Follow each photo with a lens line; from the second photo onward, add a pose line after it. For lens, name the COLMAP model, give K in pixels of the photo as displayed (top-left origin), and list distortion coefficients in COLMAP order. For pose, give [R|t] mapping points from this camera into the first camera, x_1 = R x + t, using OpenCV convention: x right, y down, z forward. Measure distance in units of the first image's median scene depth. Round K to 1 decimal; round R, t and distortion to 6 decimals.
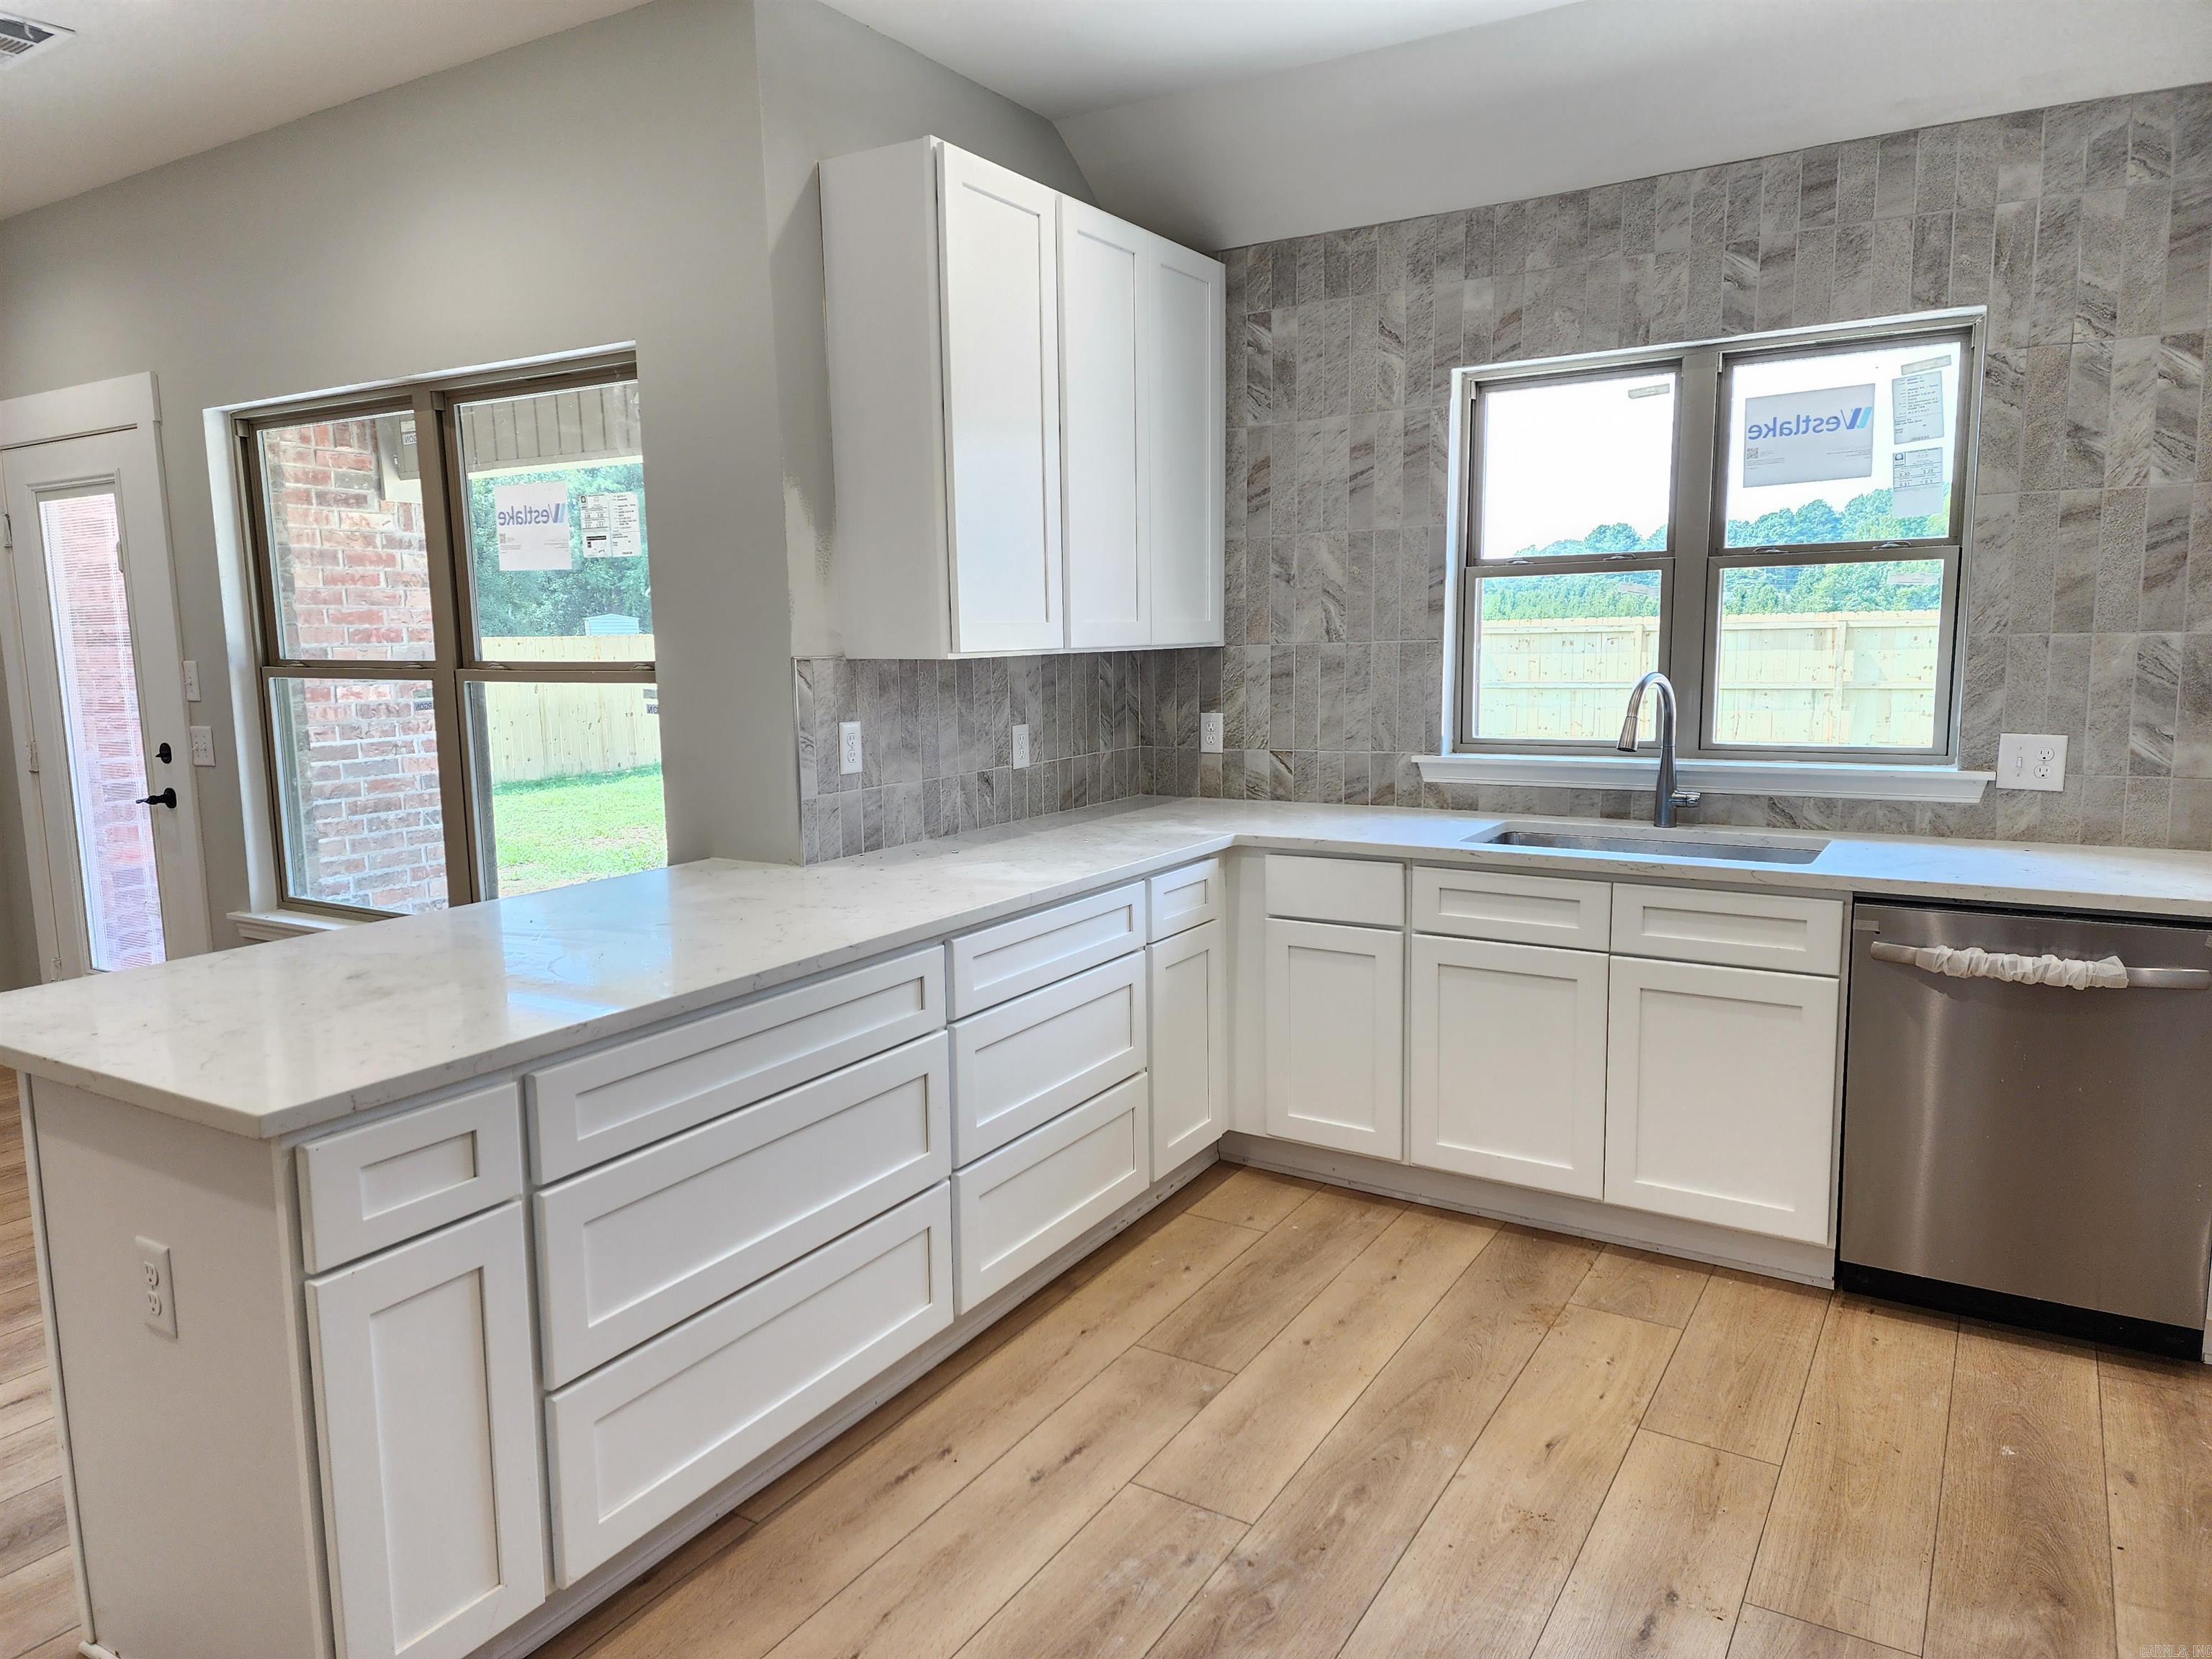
lens RADIAL K [[1468.9, 0, 1084.5], [0, 1468.9, 827.5], [0, 0, 1]] dist [0.099580, -0.092355]
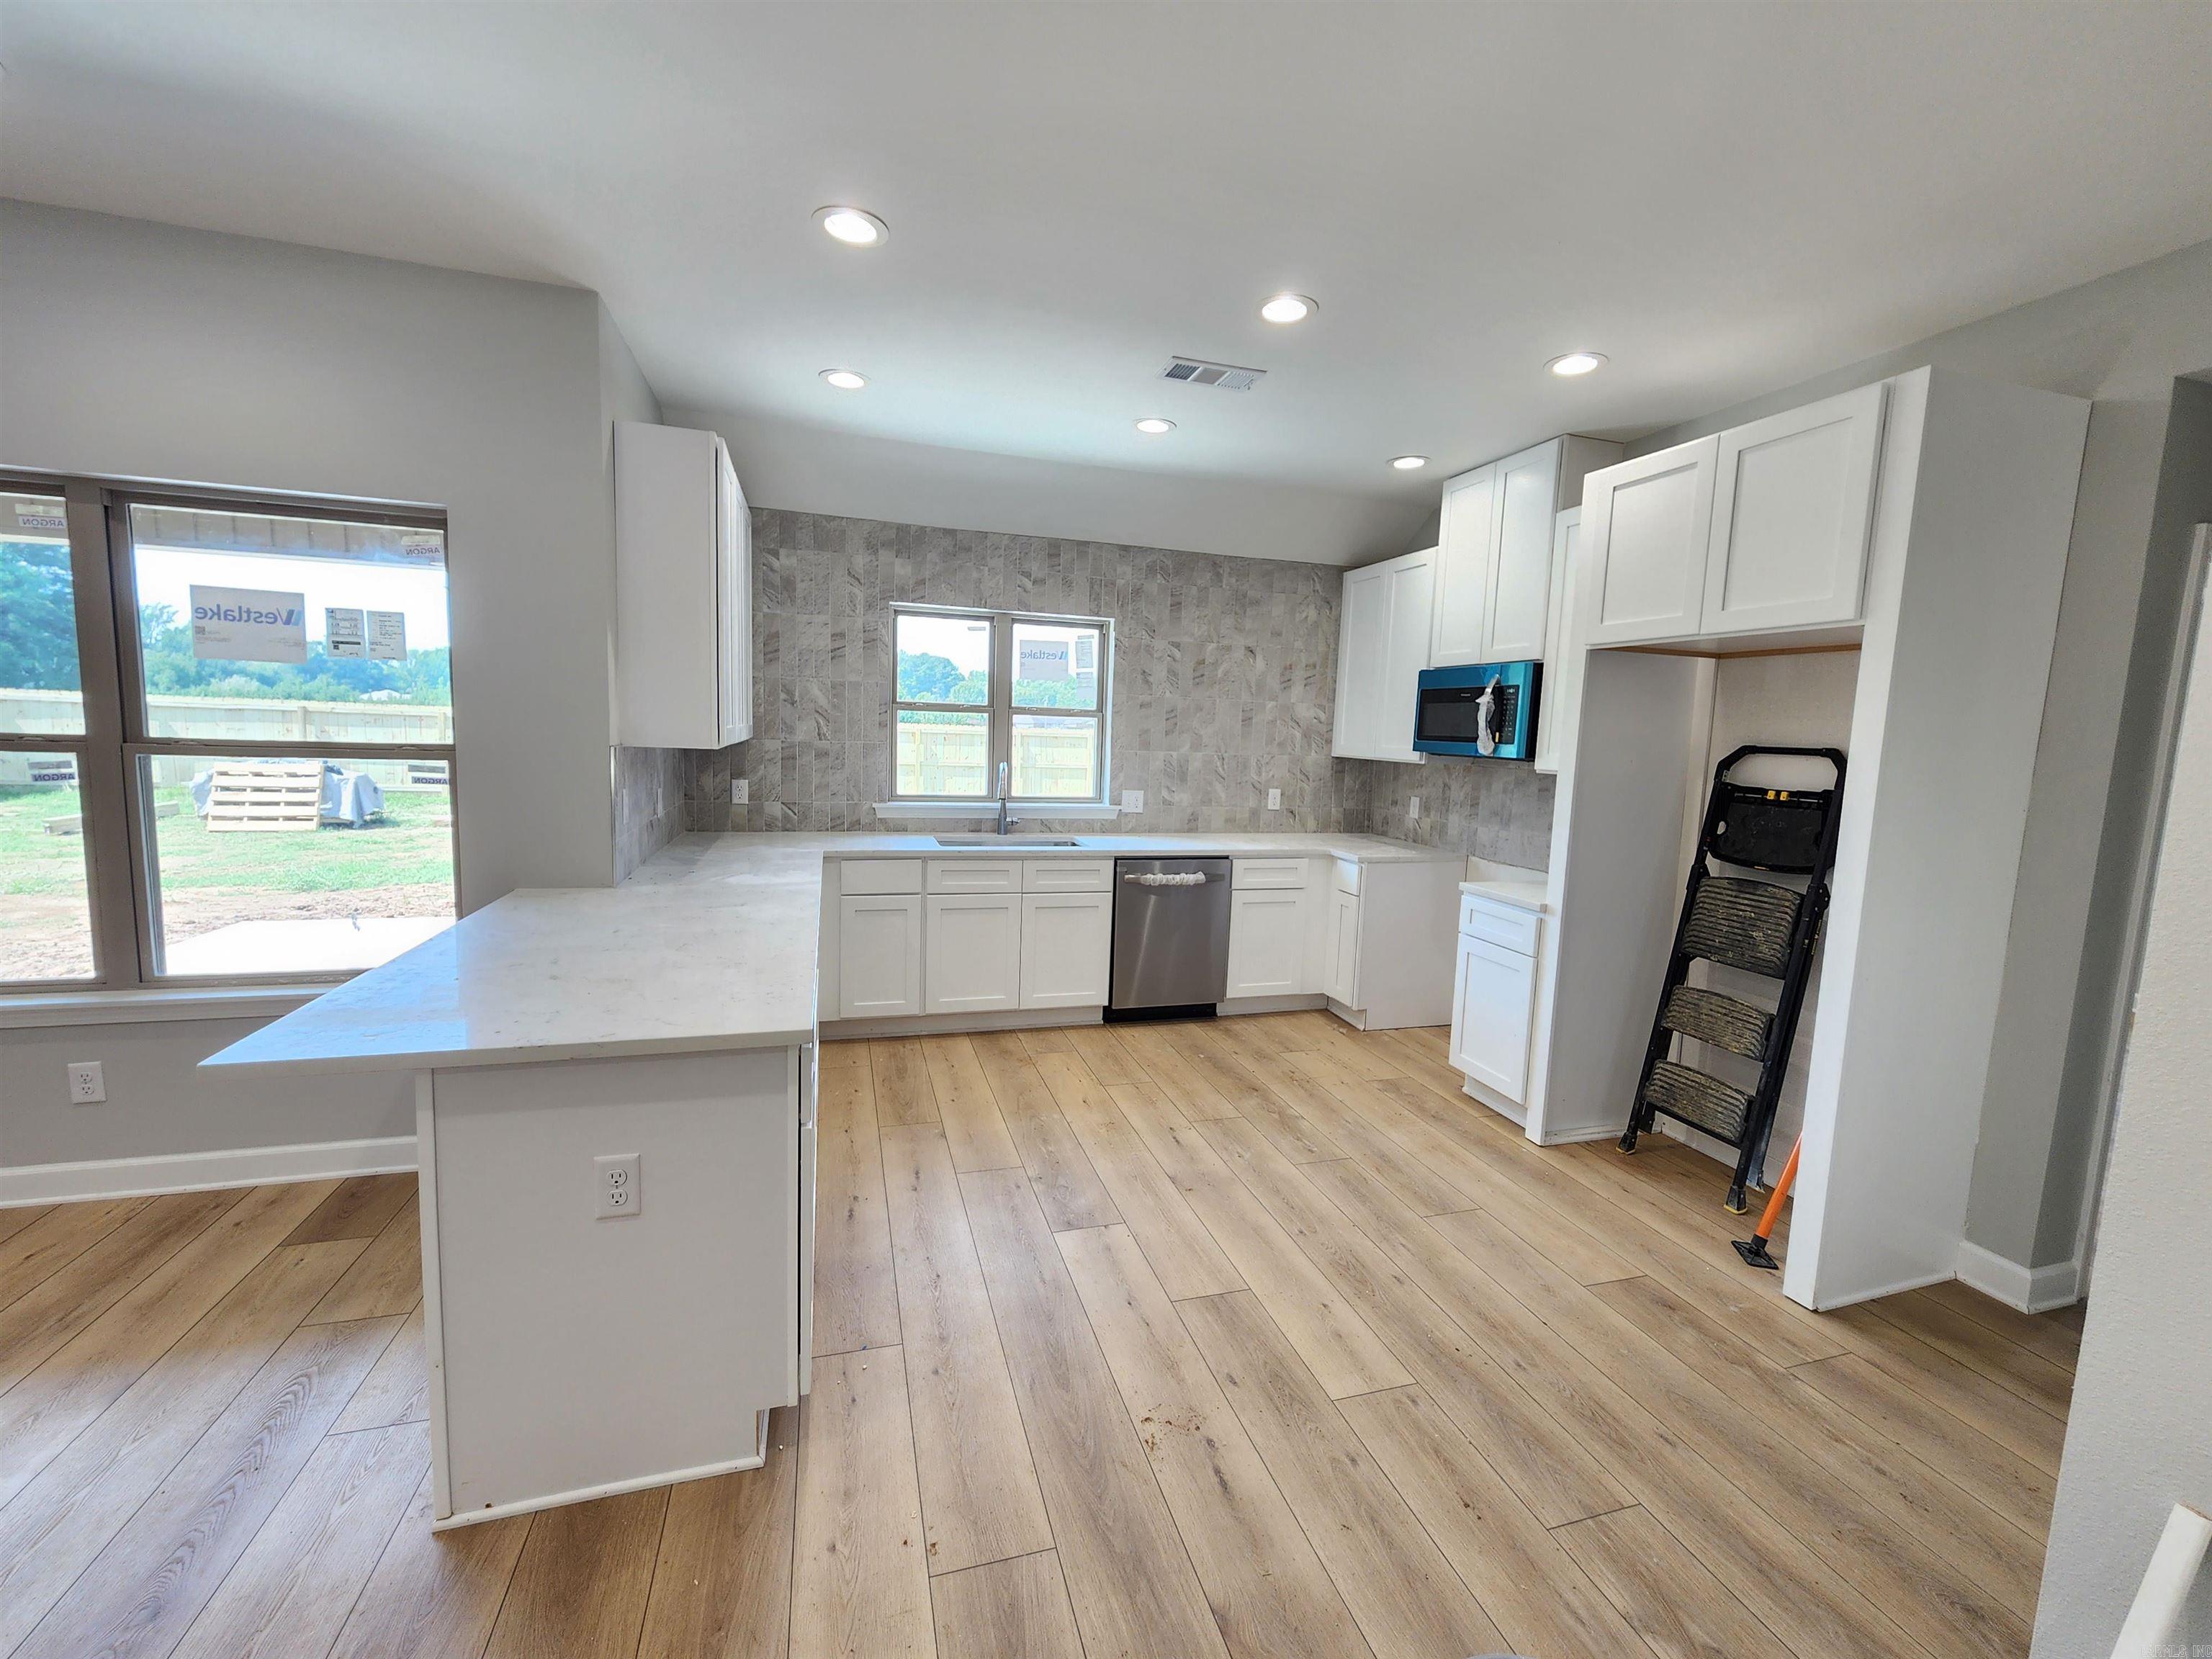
lens RADIAL K [[912.0, 0, 1121.2], [0, 912.0, 831.6], [0, 0, 1]] dist [0.000612, 0.000663]
pose [[0.647710, -0.044354, 0.760595, -0.517313], [0.054632, 0.998438, 0.011700, -0.011585], [-0.759926, 0.033975, 0.649122, 0.024176]]
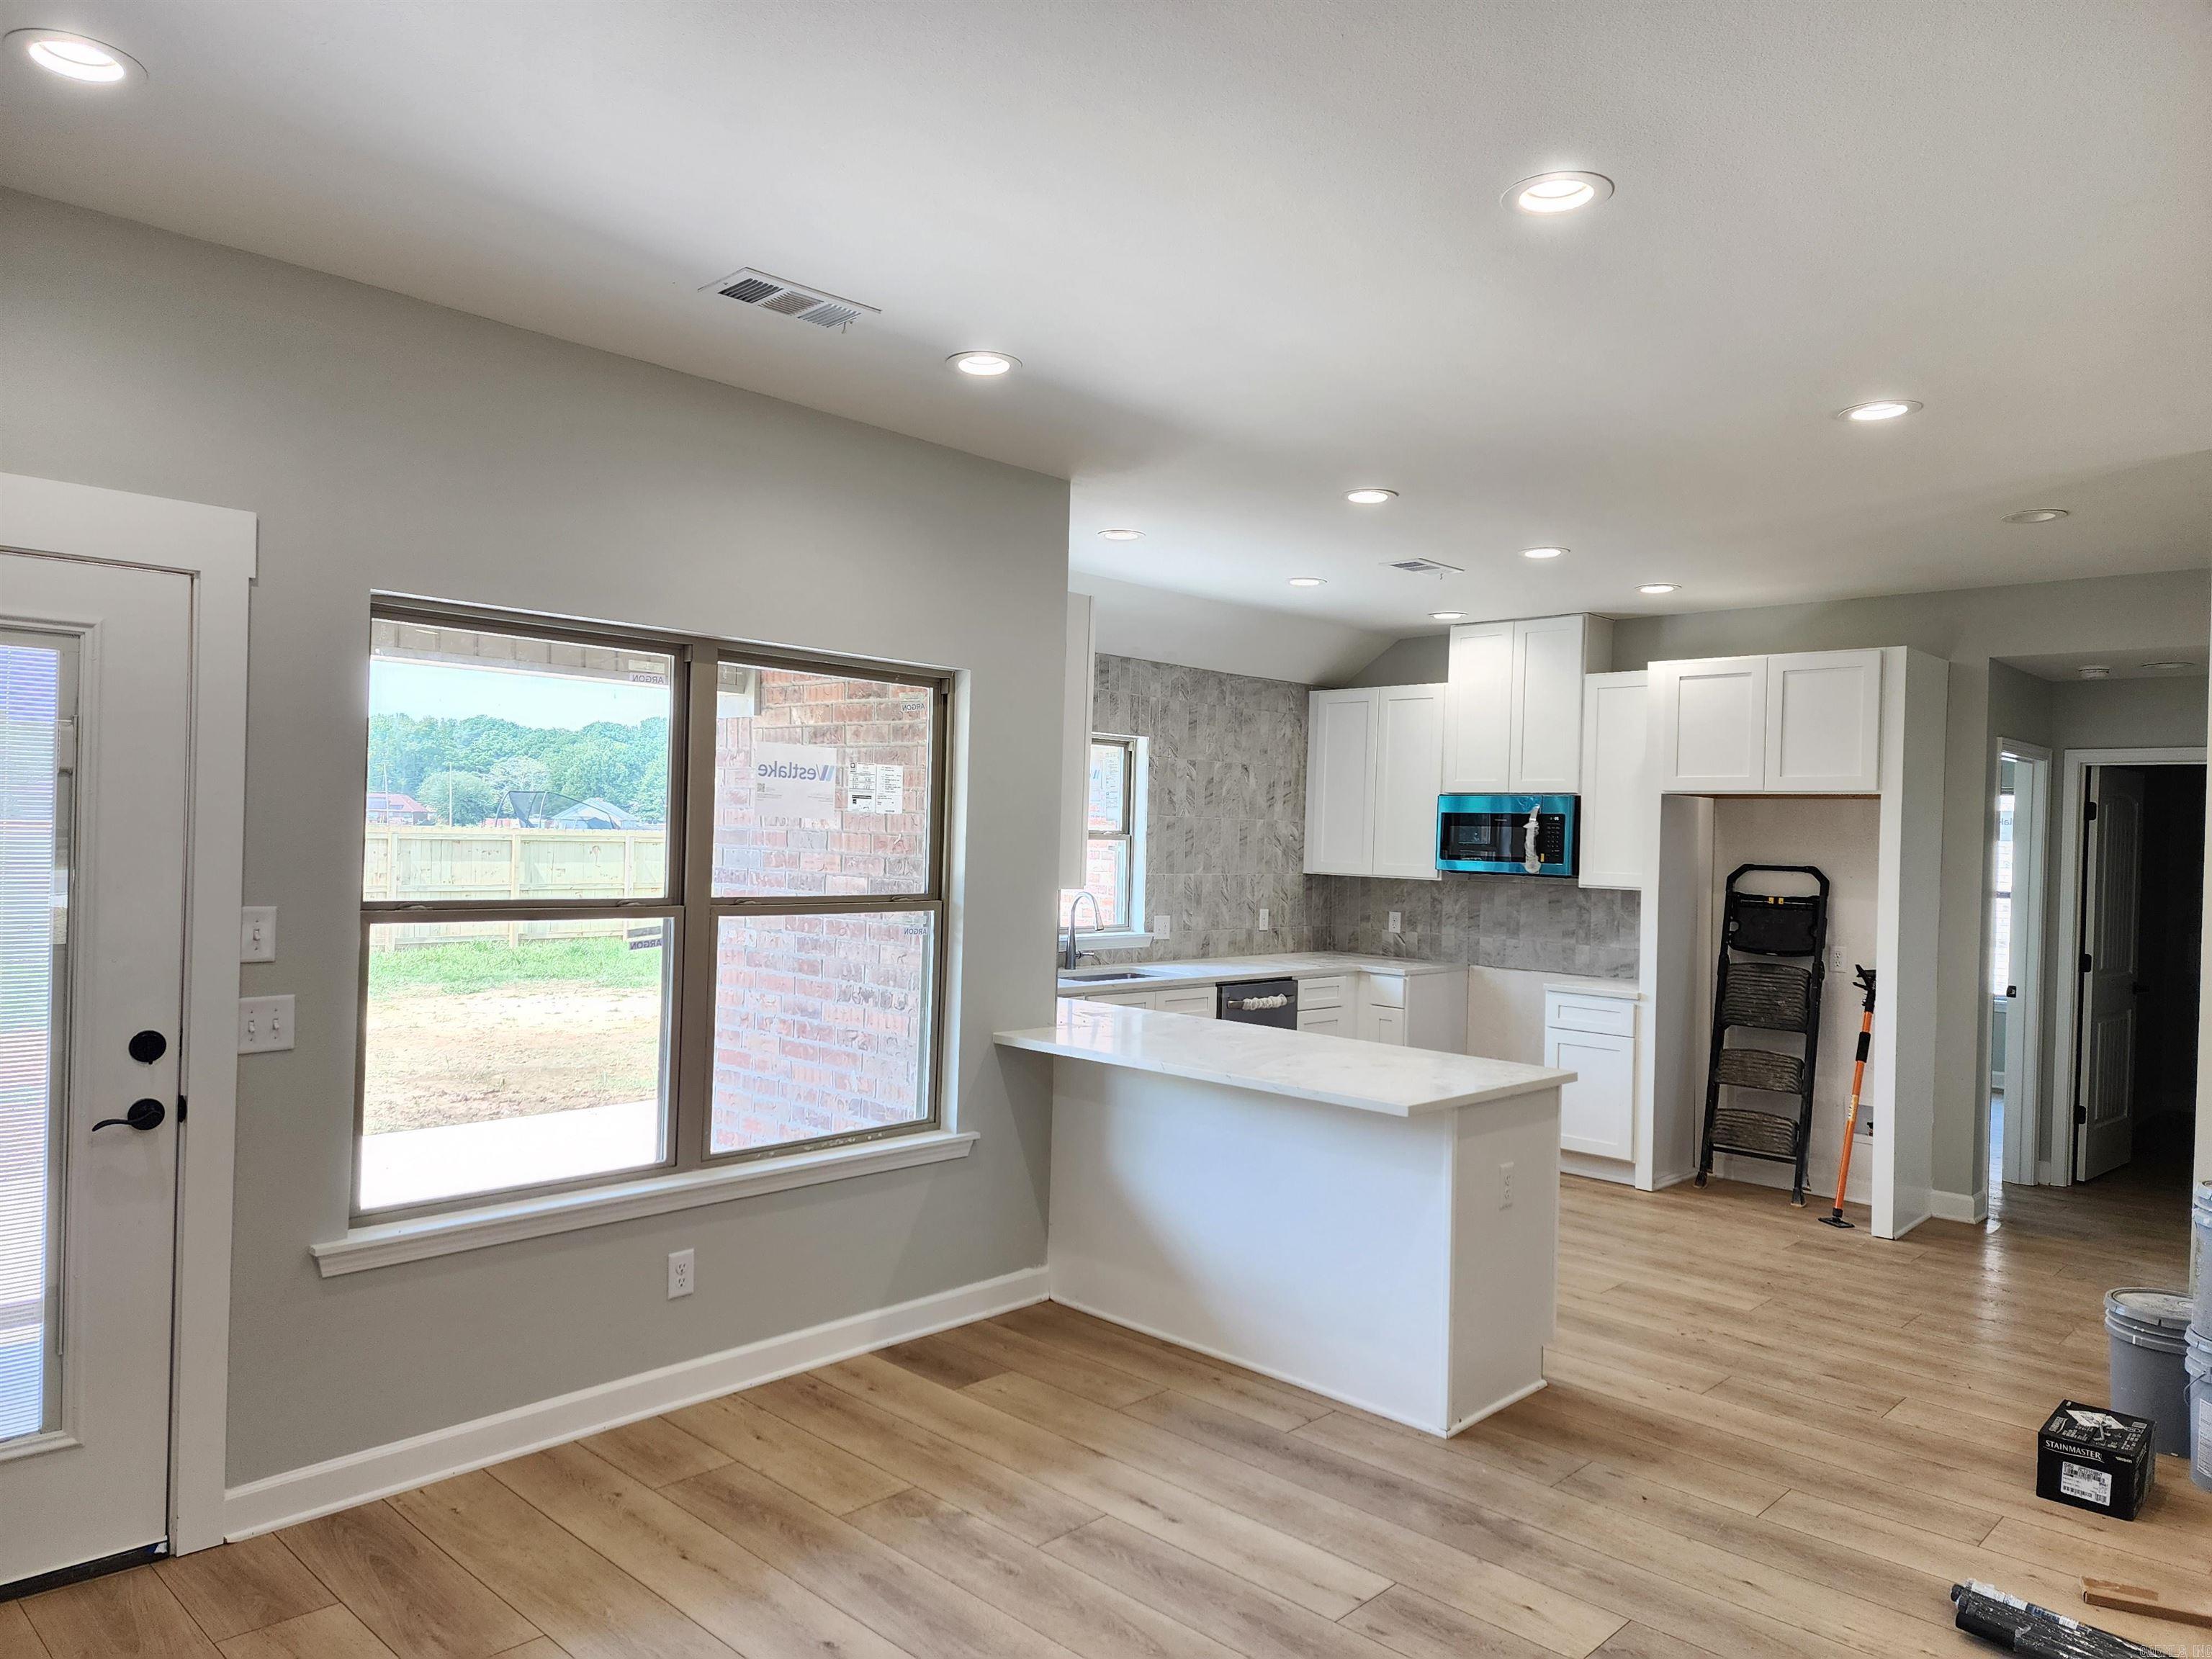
lens RADIAL K [[1463.5, 0, 1099.5], [0, 1463.5, 829.0], [0, 0, 1]] dist [0.080972, -0.076650]
pose [[0.198522, 0.026206, 0.979746, -1.559376], [0.101117, 0.993760, -0.047070, -0.094460], [-0.974866, 0.108414, 0.194634, 0.599096]]
